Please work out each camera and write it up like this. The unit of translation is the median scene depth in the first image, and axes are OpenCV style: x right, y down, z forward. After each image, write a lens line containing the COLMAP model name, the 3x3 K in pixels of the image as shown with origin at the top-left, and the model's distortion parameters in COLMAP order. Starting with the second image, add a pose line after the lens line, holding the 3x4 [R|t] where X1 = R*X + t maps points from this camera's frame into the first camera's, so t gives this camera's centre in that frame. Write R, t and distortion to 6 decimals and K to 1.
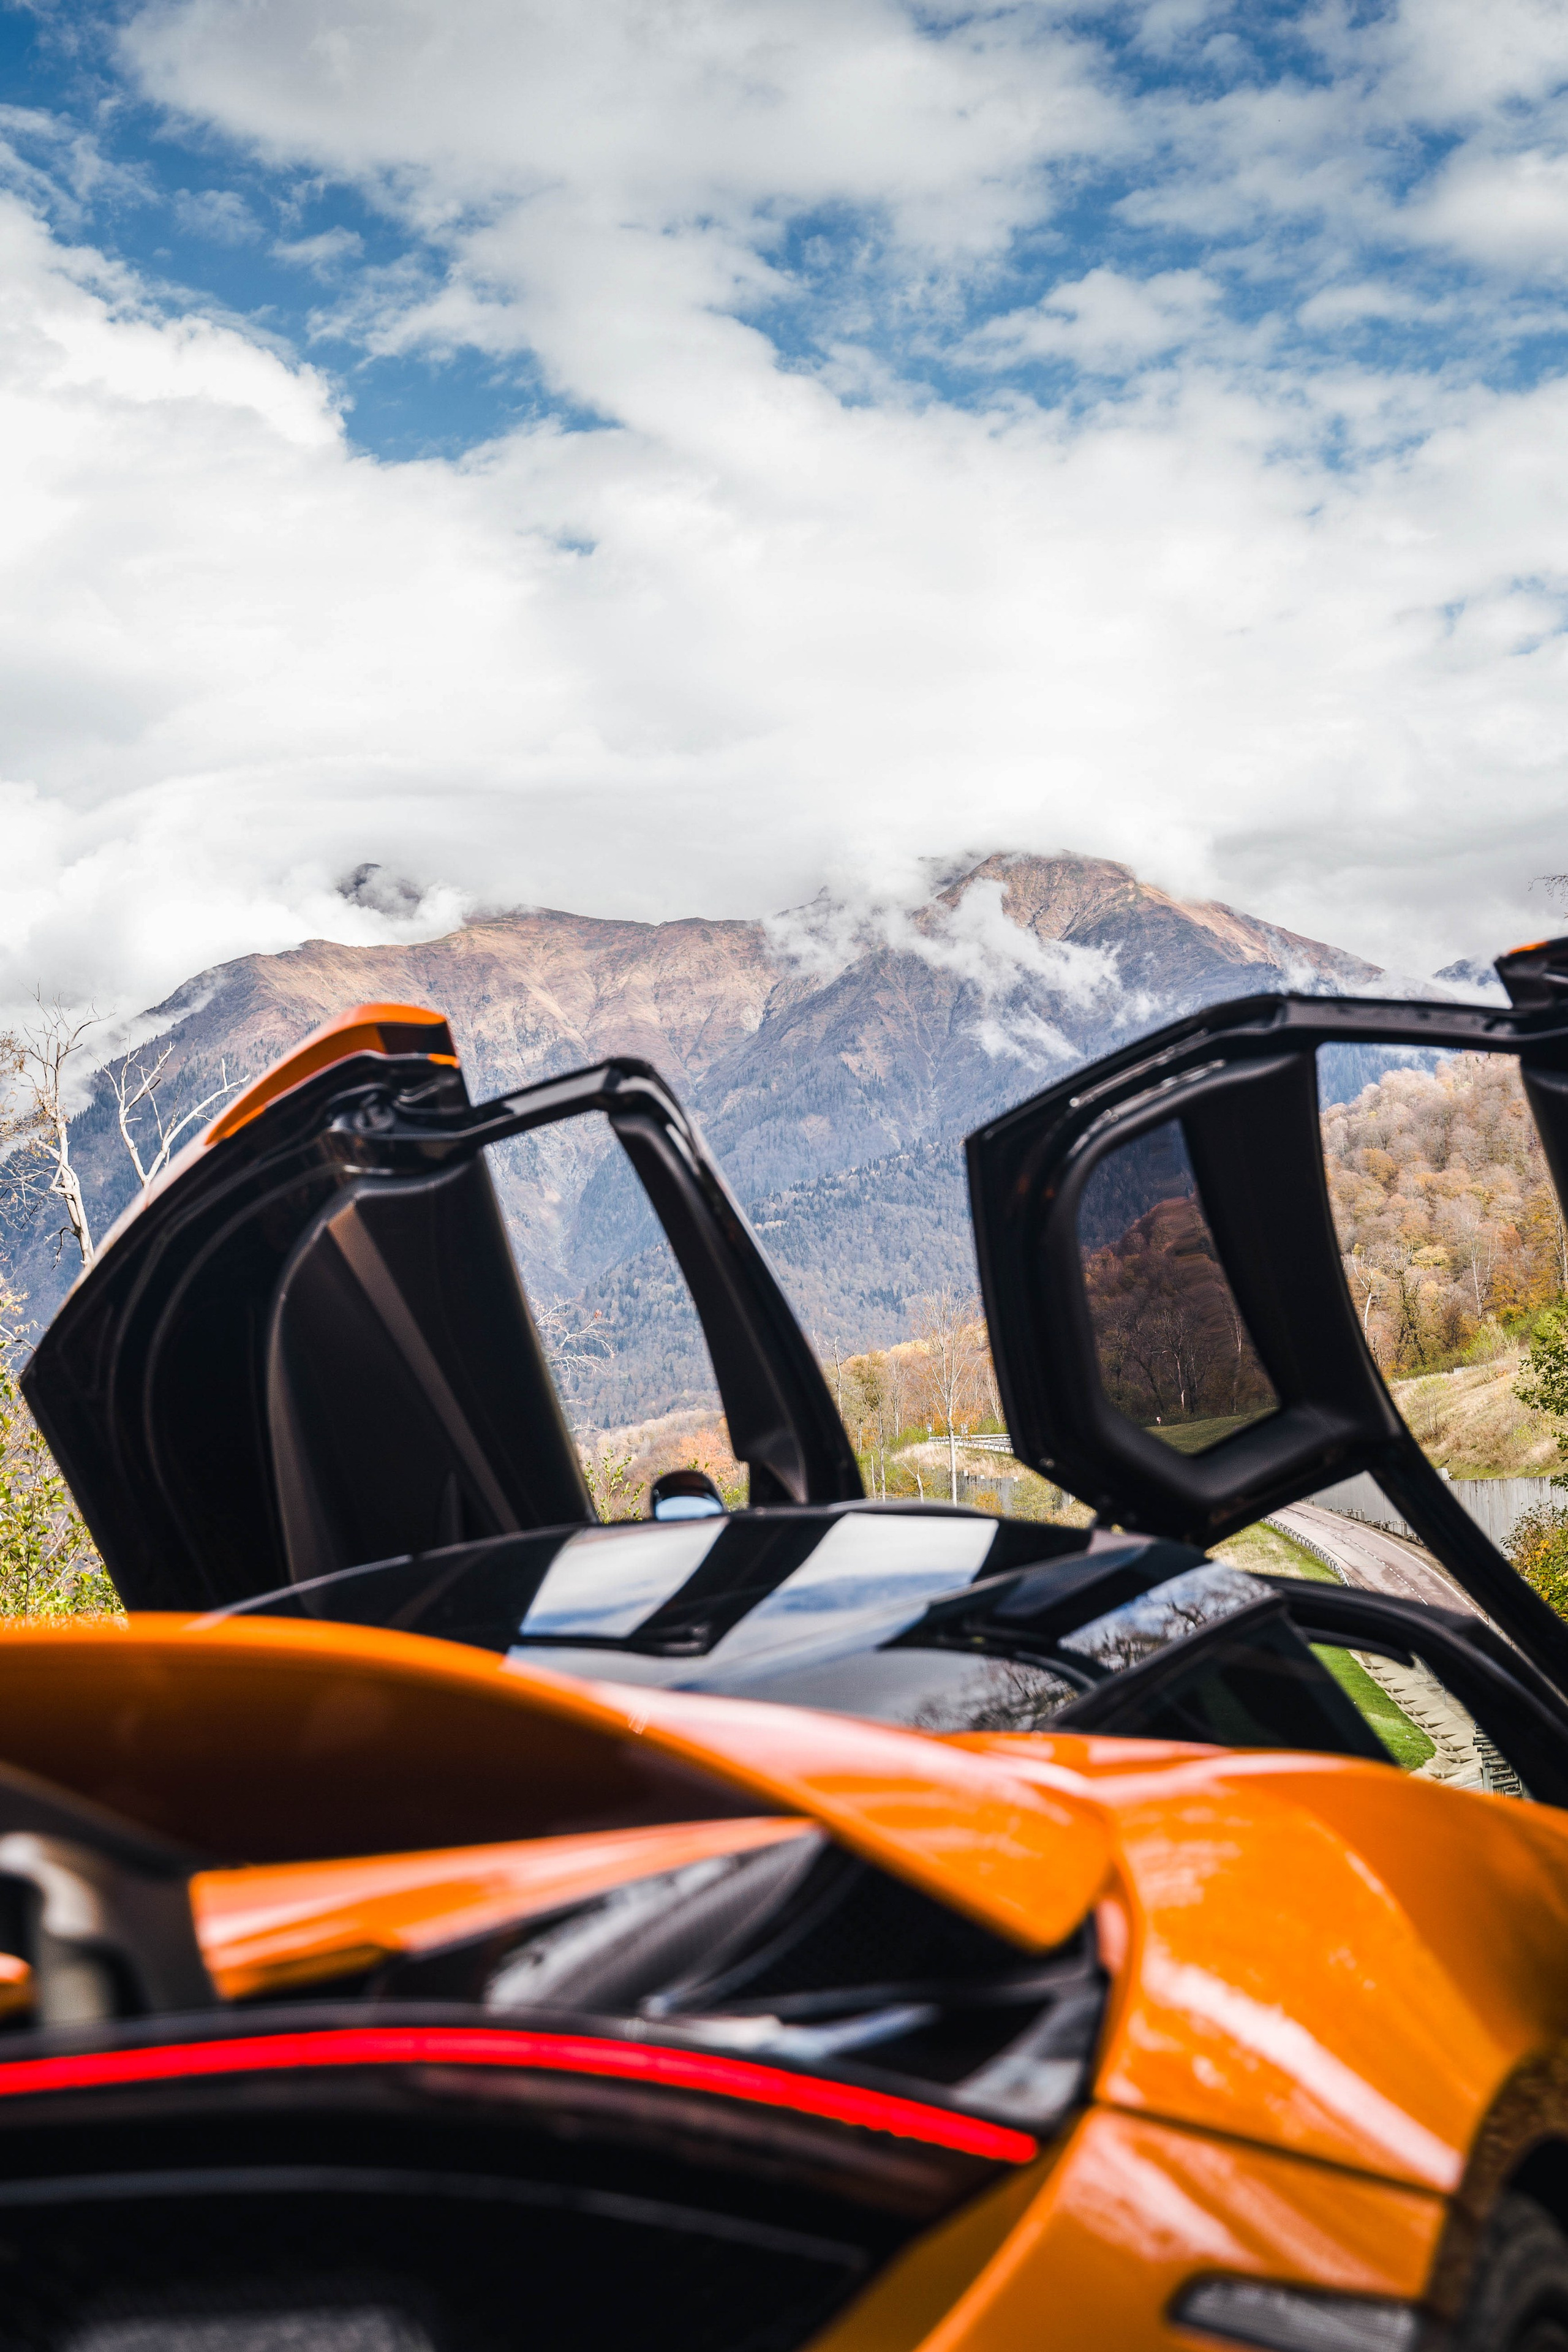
lens RADIAL K [[2656.3, 0, 852.9], [0, 2656.3, 1118.4], [0, 0, 1]] dist [0.004389, 0.000000]
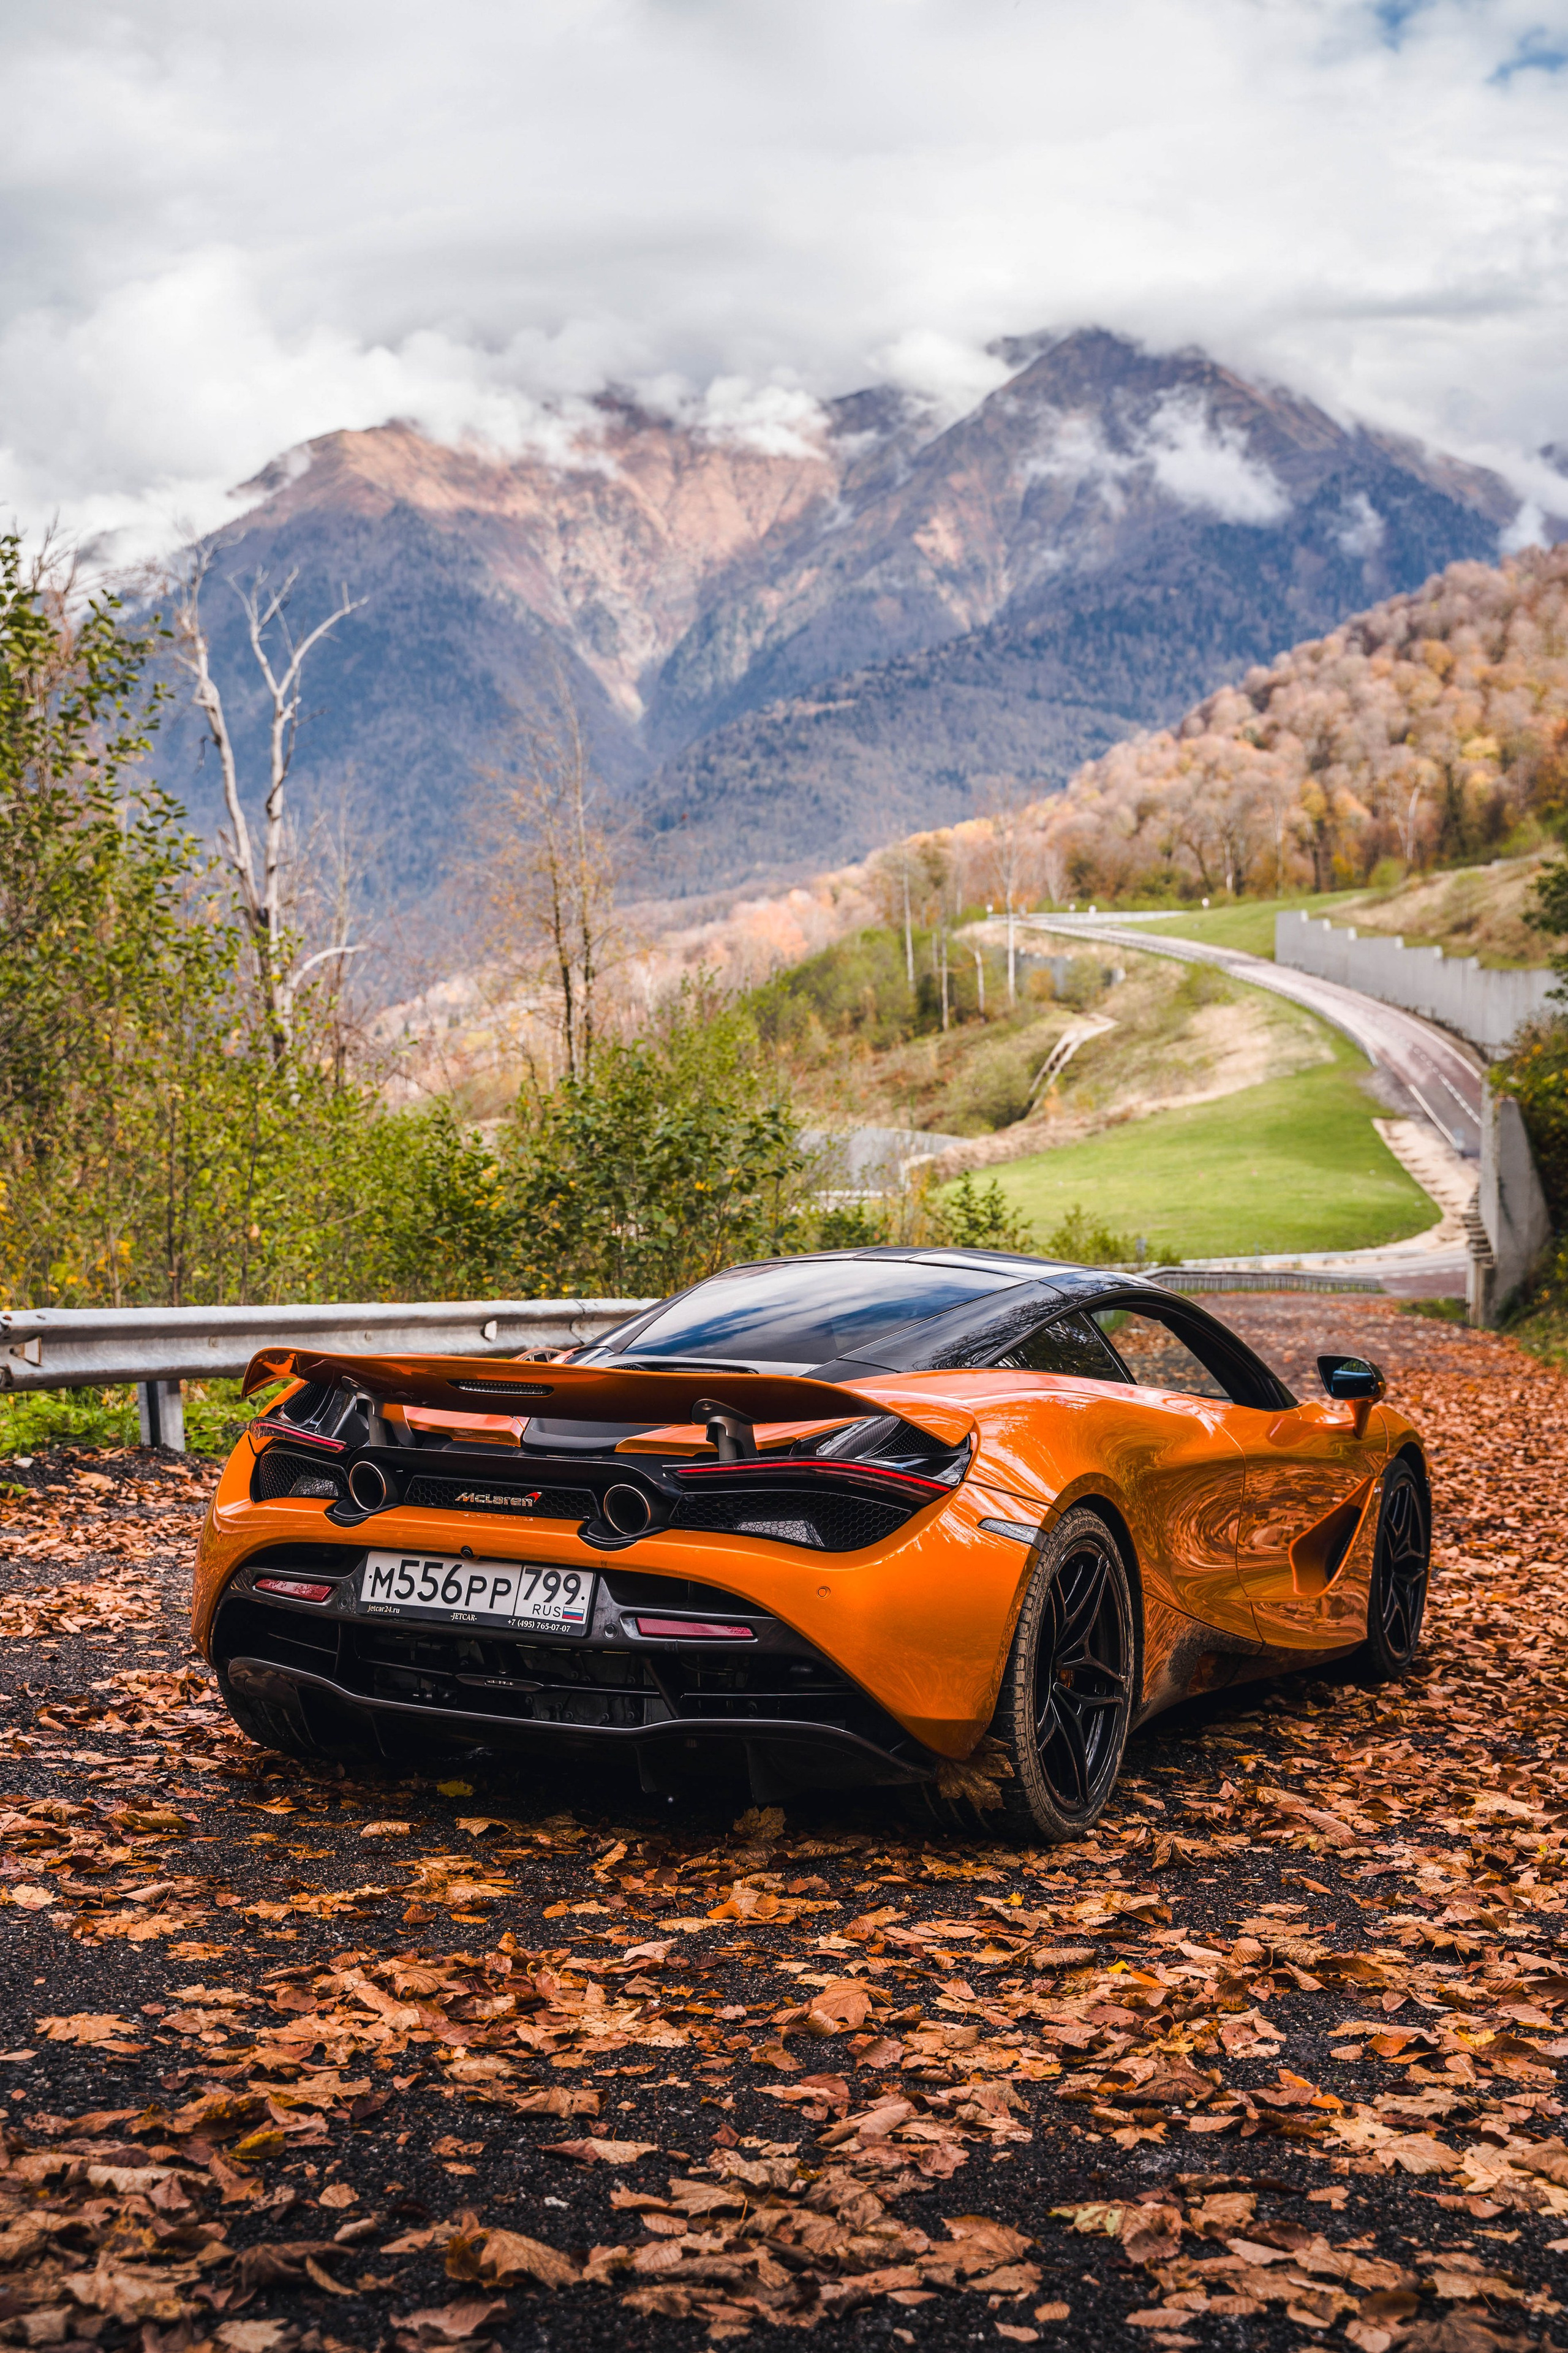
lens RADIAL K [[2980.5, 0, 797.9], [0, 2980.5, 1184.4], [0, 0, 1]] dist [-0.013996, 0.000000]
pose [[0.999003, 0.024571, -0.037277, -0.000392], [-0.014789, 0.969919, 0.242977, -0.064992], [0.042125, -0.242184, 0.969315, -0.183999]]
